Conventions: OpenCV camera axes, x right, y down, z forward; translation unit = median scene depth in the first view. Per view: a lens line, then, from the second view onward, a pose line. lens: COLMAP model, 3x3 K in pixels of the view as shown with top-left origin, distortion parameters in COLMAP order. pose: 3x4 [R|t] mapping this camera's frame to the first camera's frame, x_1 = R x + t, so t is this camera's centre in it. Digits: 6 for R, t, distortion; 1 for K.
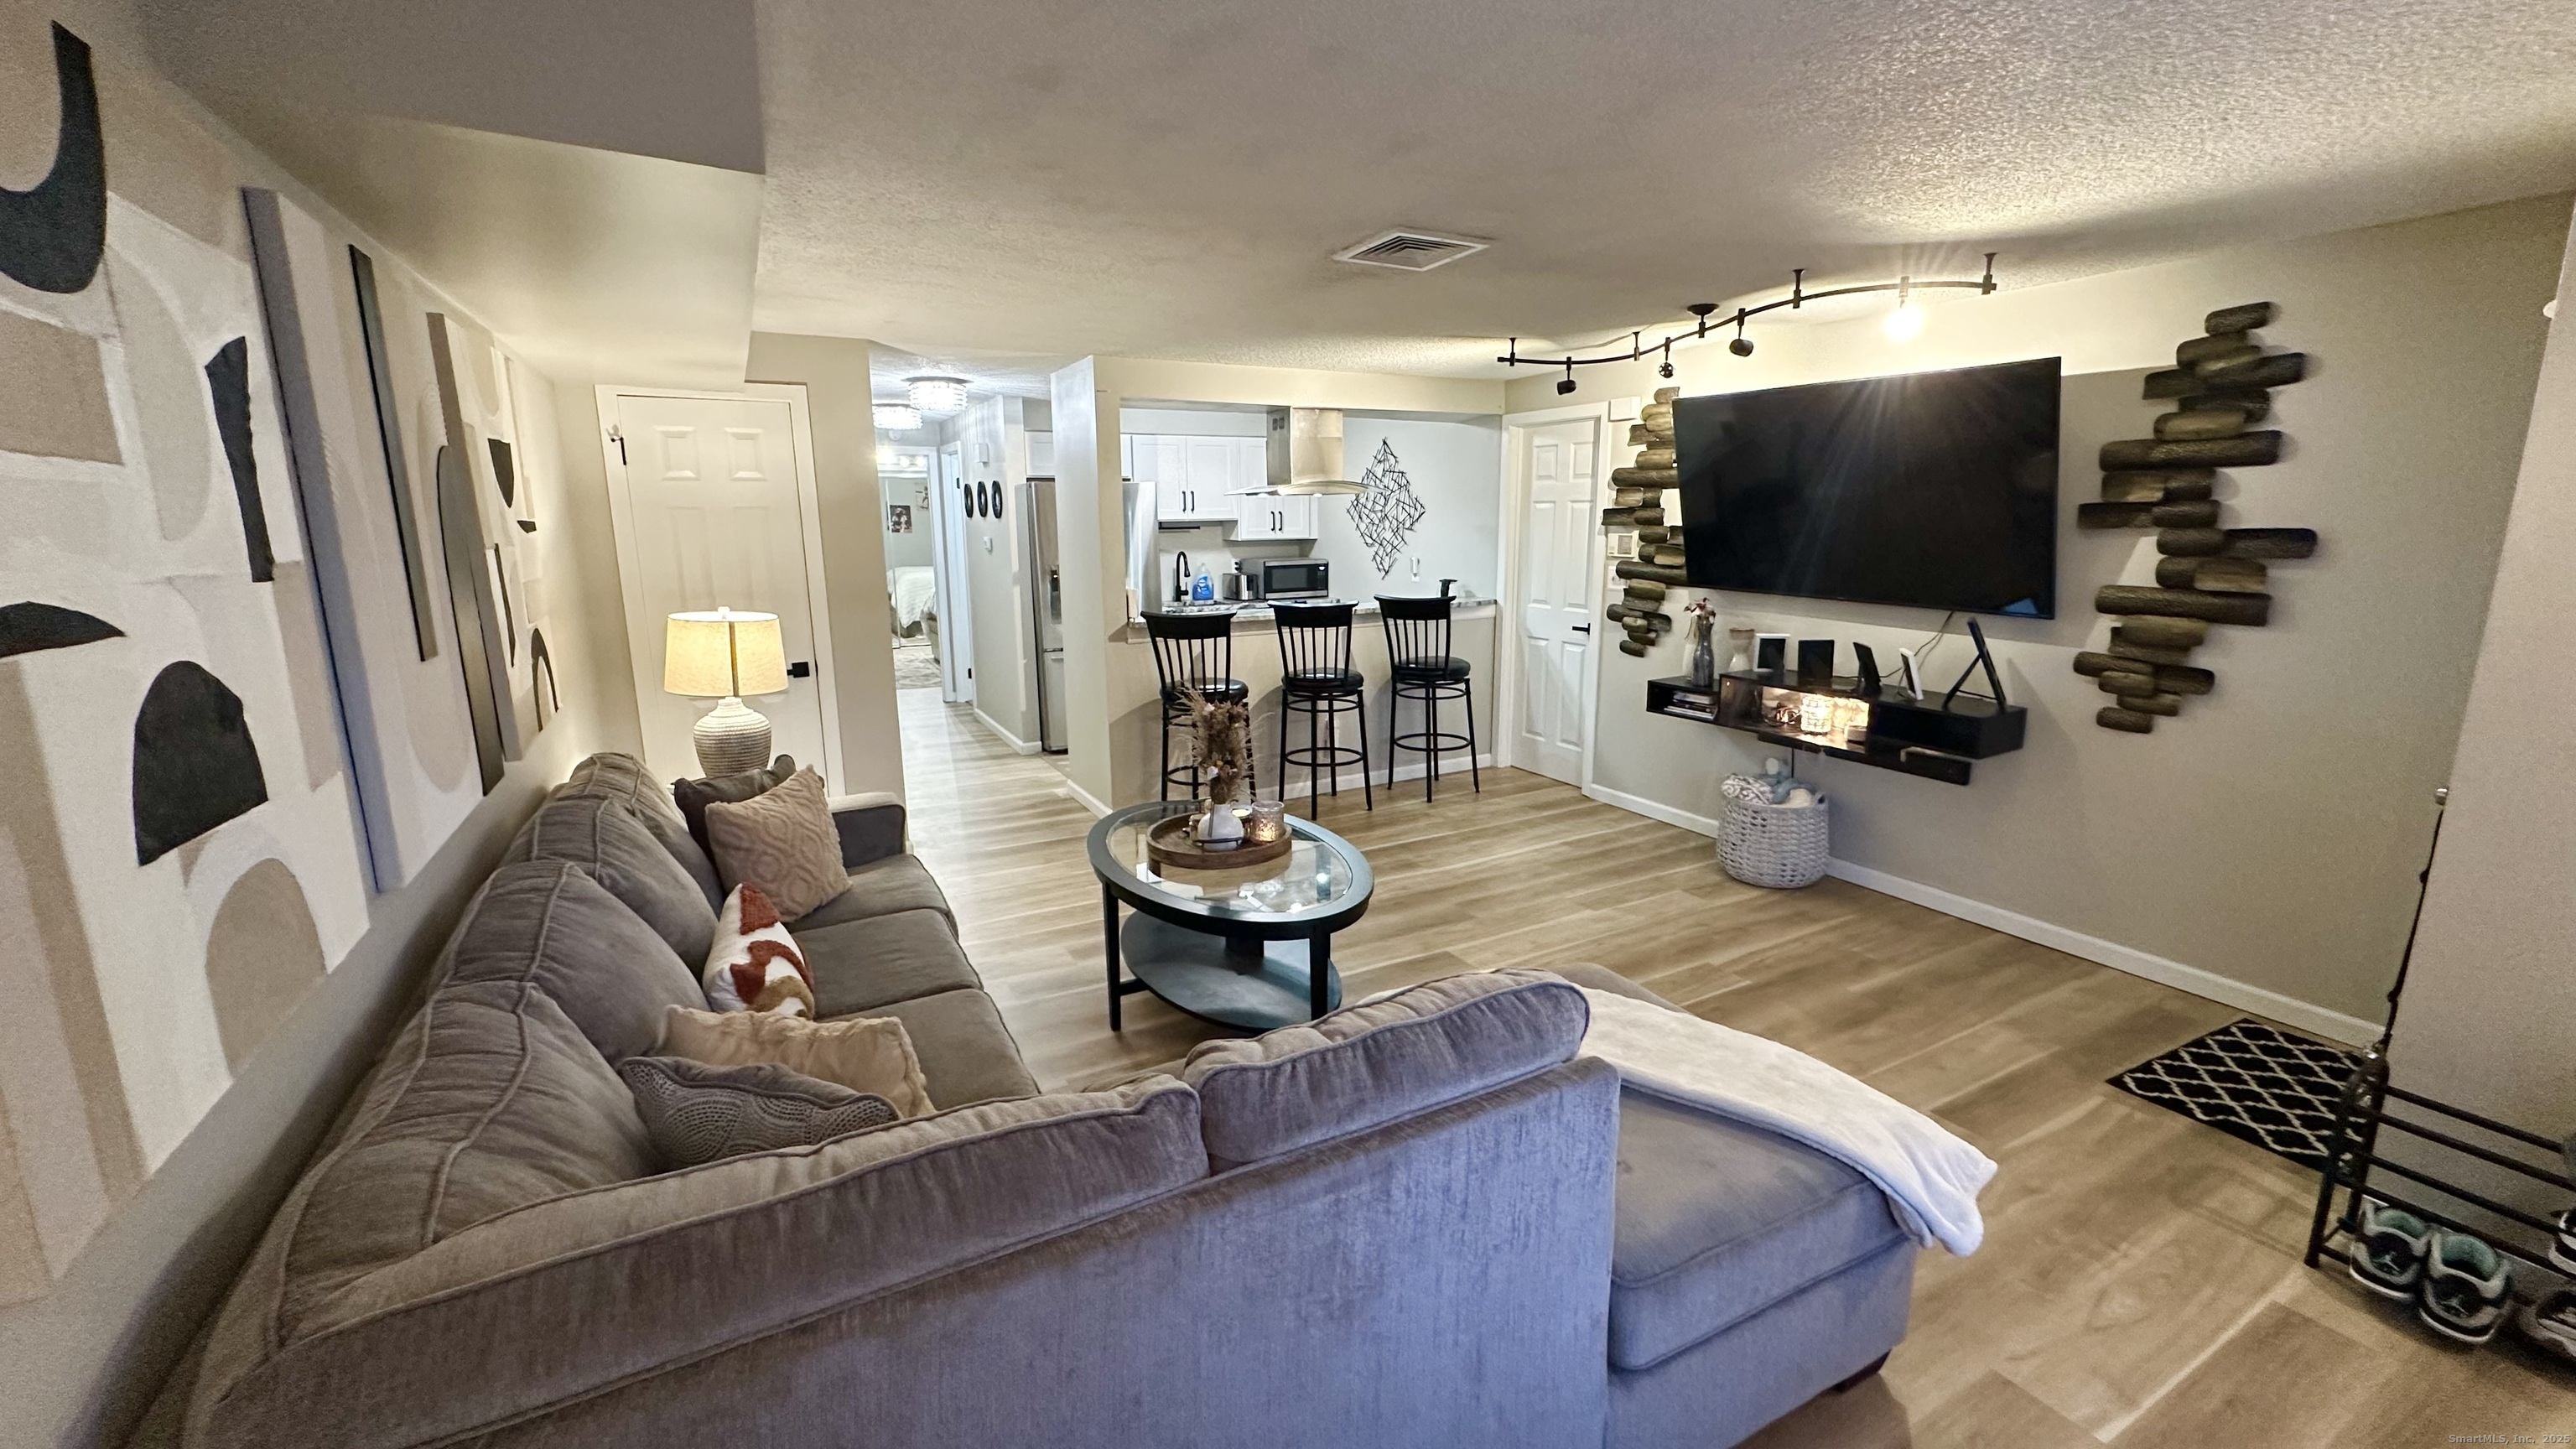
lens RADIAL K [[1026.9, 0, 1285.8], [0, 1026.9, 720.0], [0, 0, 1]] dist [-0.005378, 0.000576]
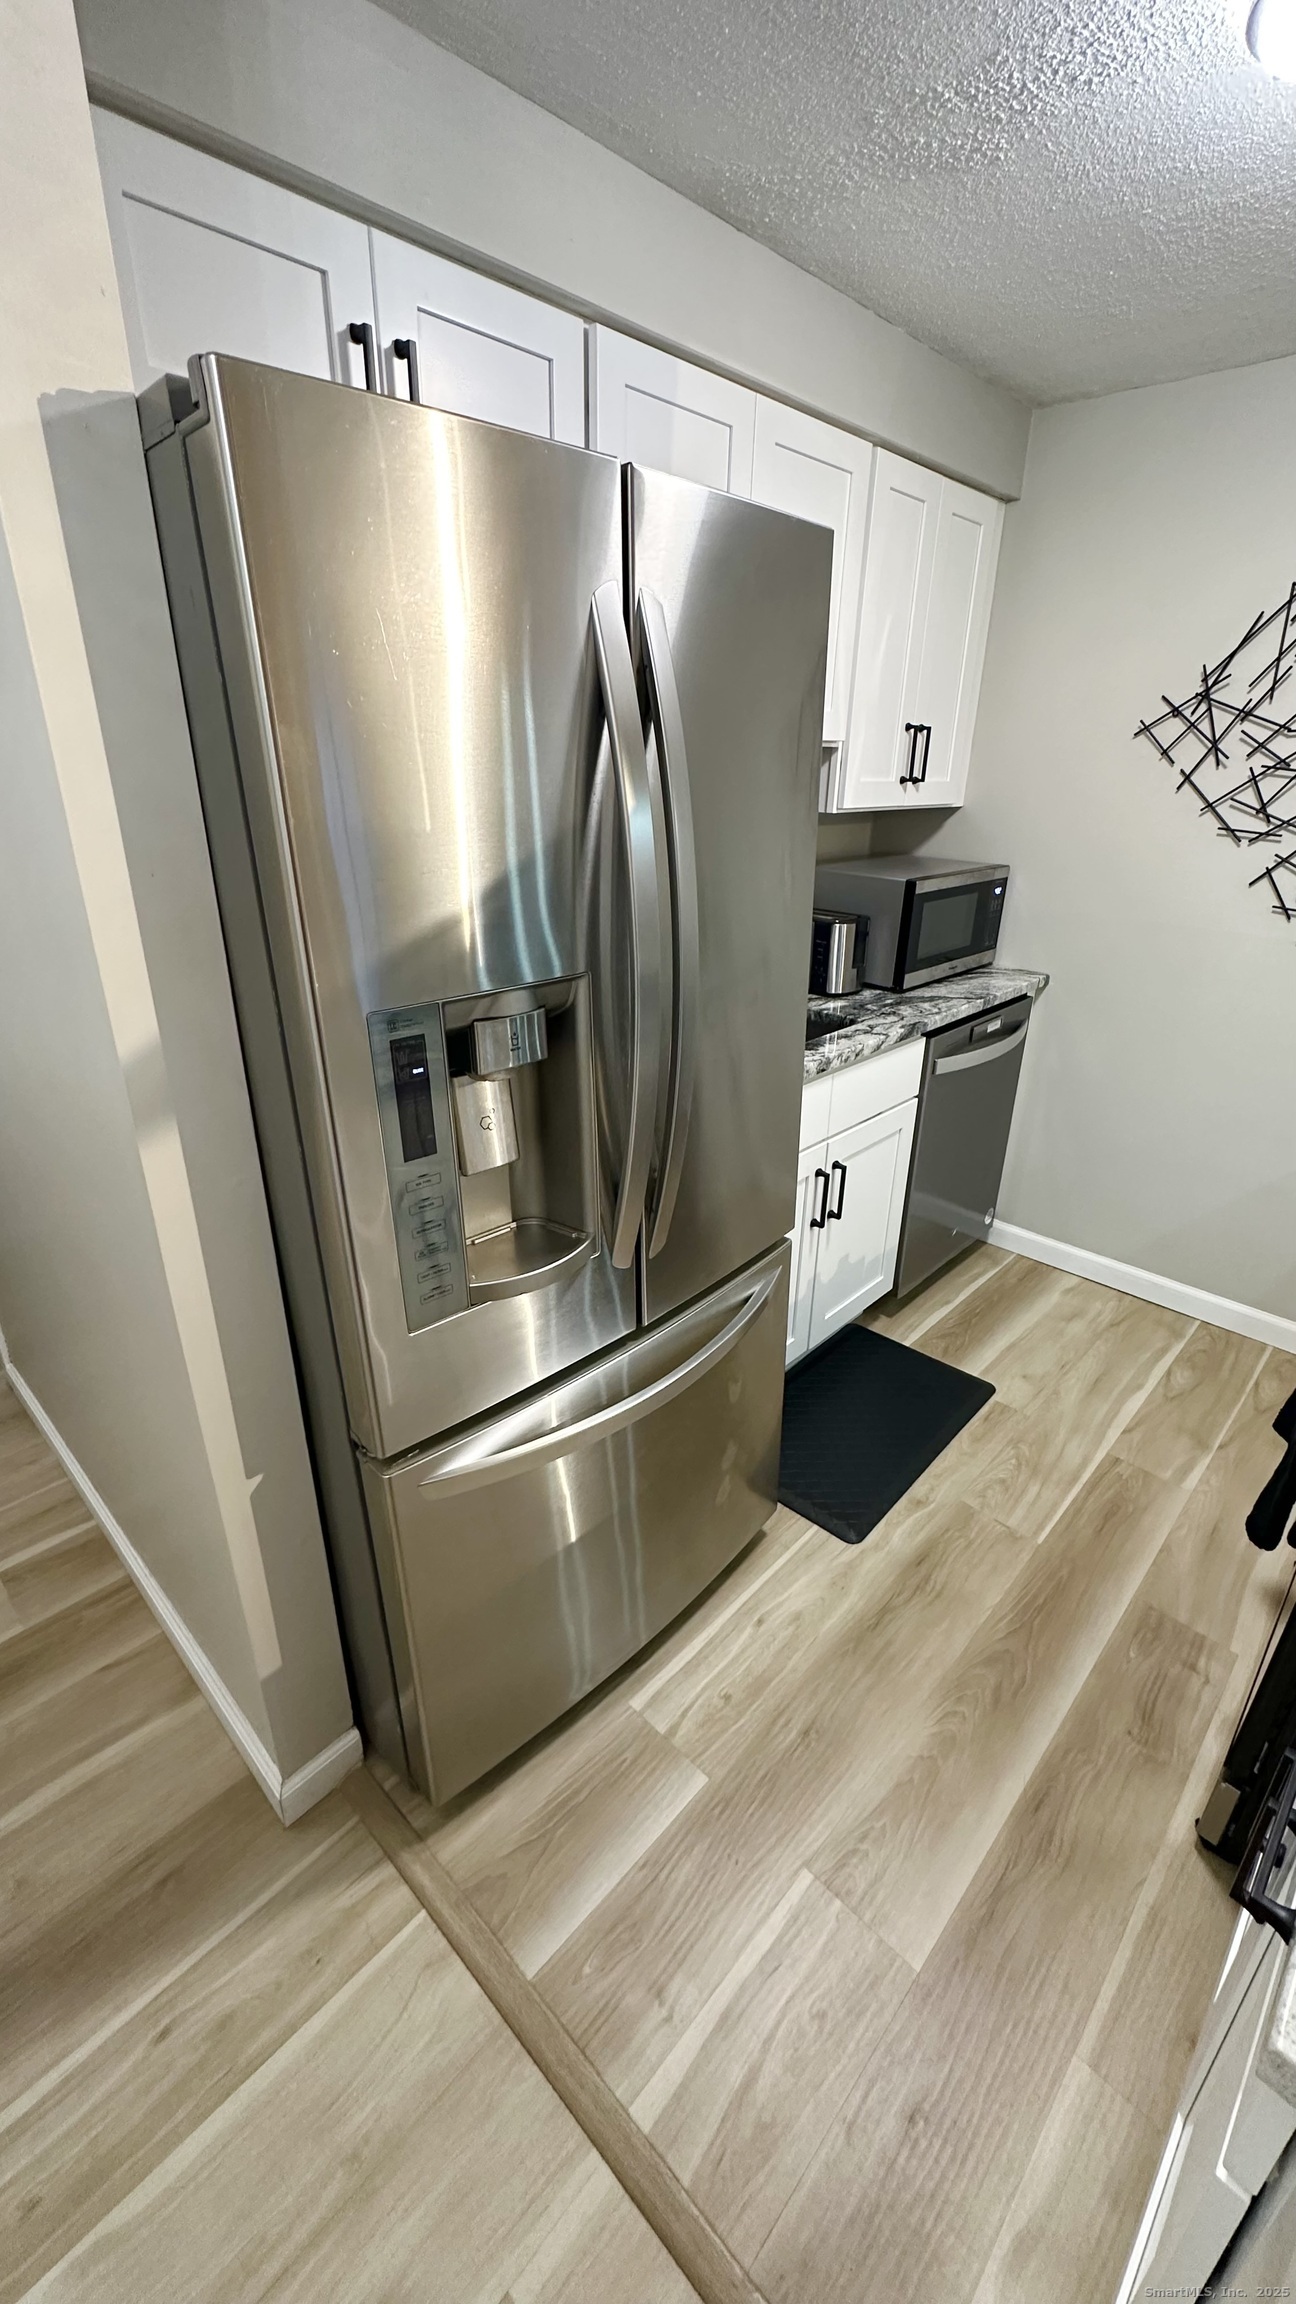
lens RADIAL K [[920.8, 0, 653.9], [0, 920.8, 1151.6], [0, 0, 1]] dist [-0.003906, 0.000585]
pose [[0.950810, -0.099565, 0.293337, -0.224828], [0.037027, 0.976679, 0.211488, -0.151578], [-0.307553, -0.190224, 0.932323, 0.817093]]
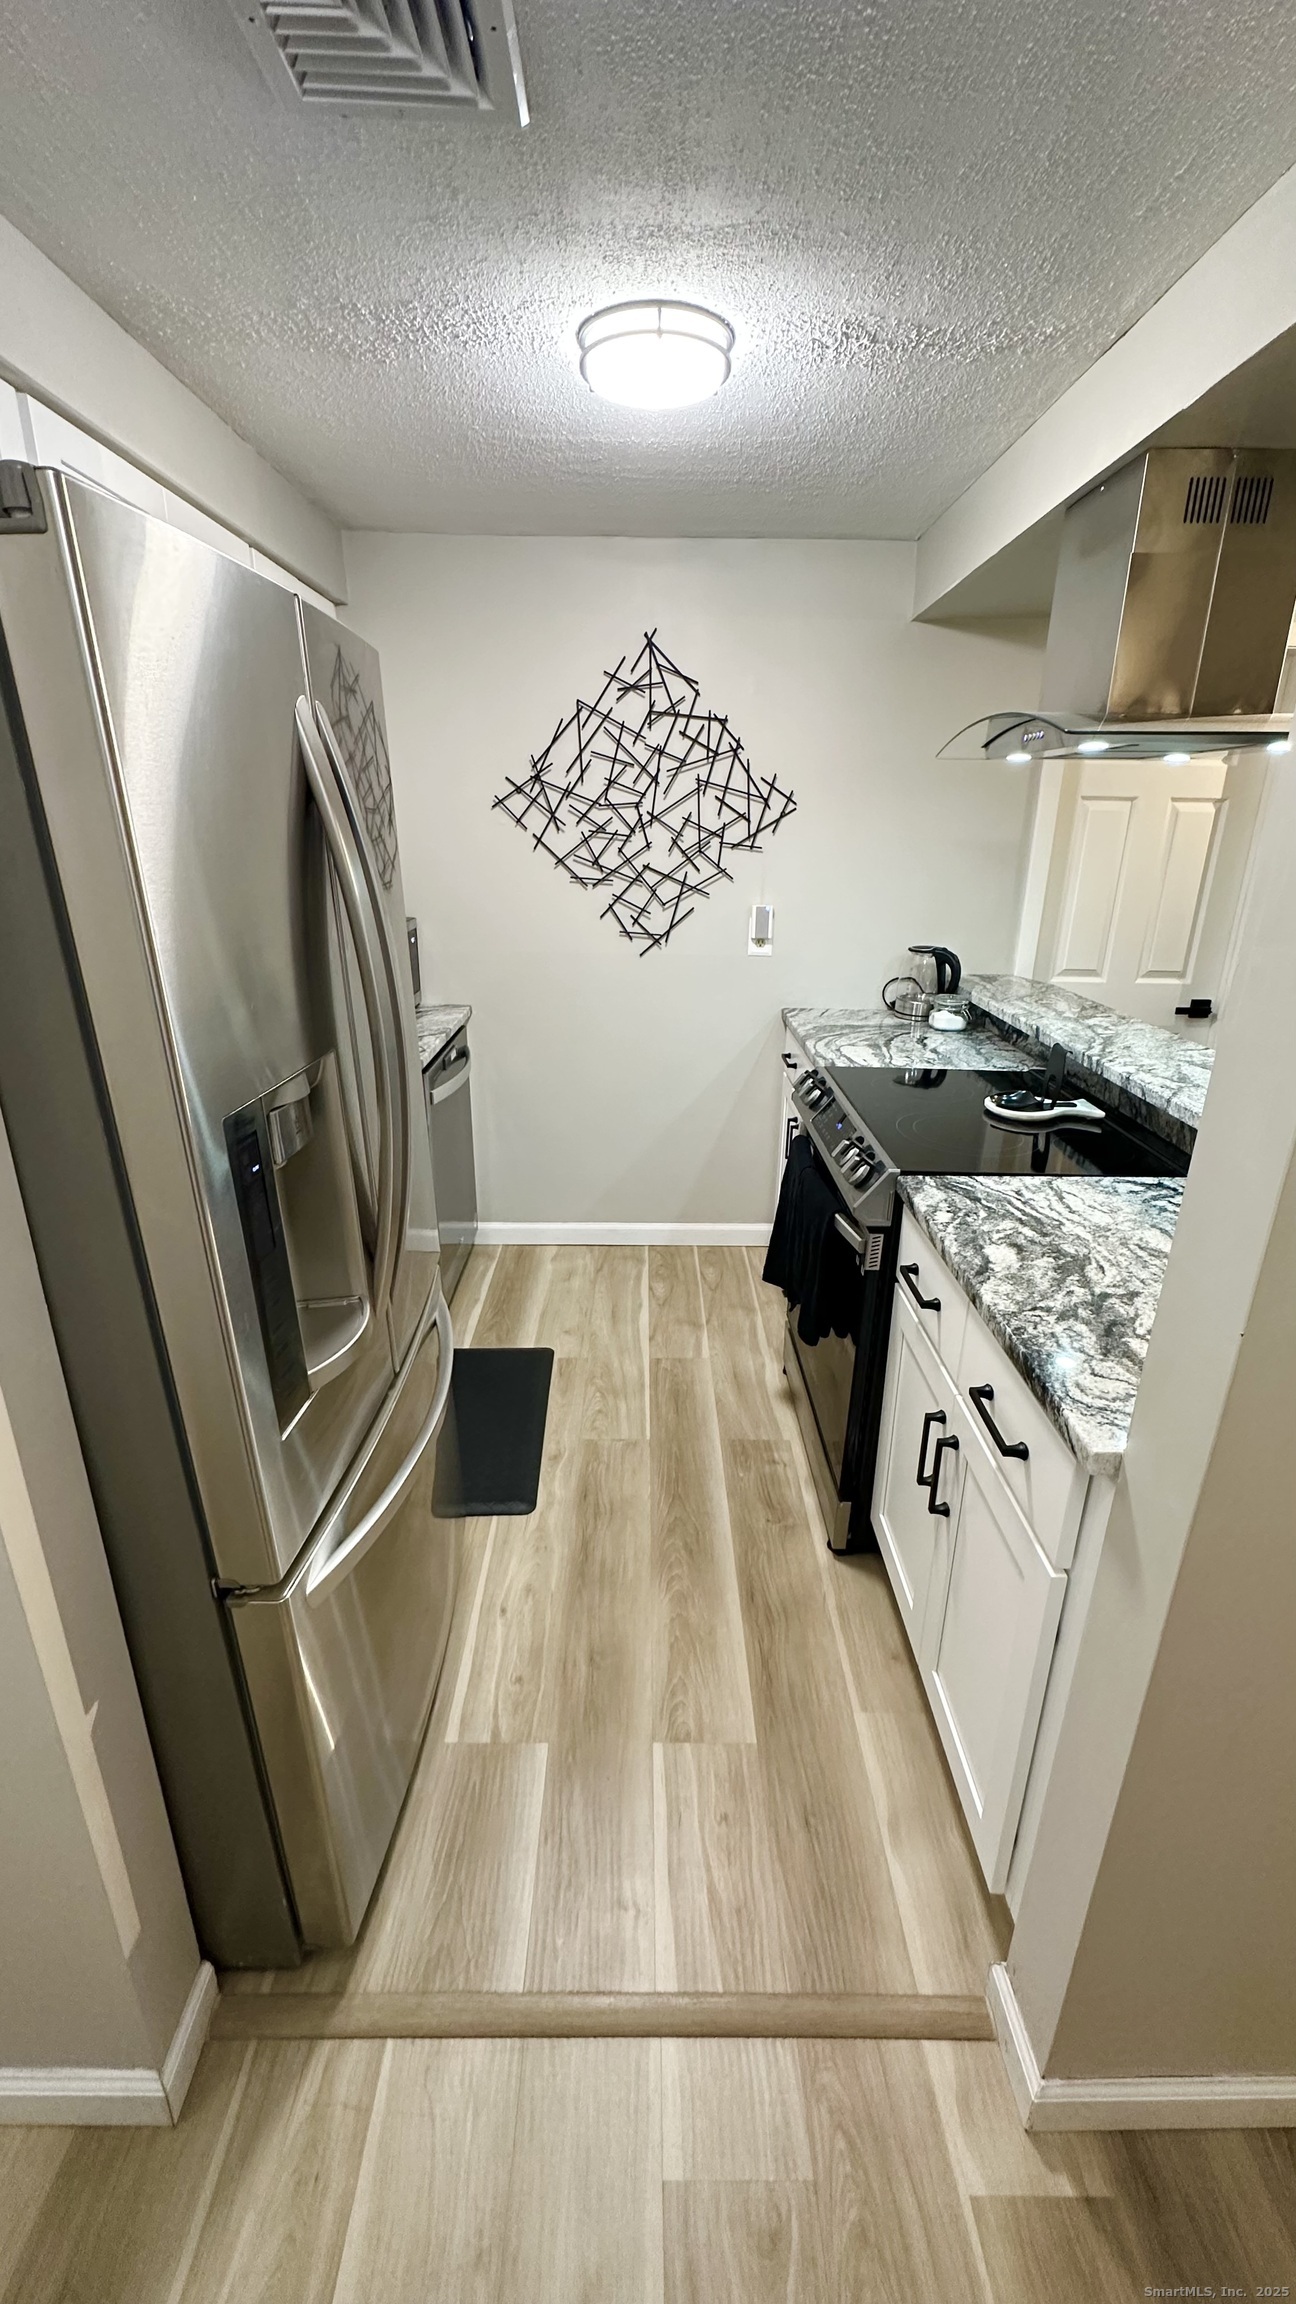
lens RADIAL K [[918.5, 0, 652.5], [0, 918.5, 1150.3], [0, 0, 1]] dist [-0.005378, 0.000576]
pose [[0.467684, -0.285683, 0.836455, -0.304984], [0.159535, 0.958069, 0.238019, -0.161441], [-0.869379, 0.022127, 0.493650, 0.841348]]
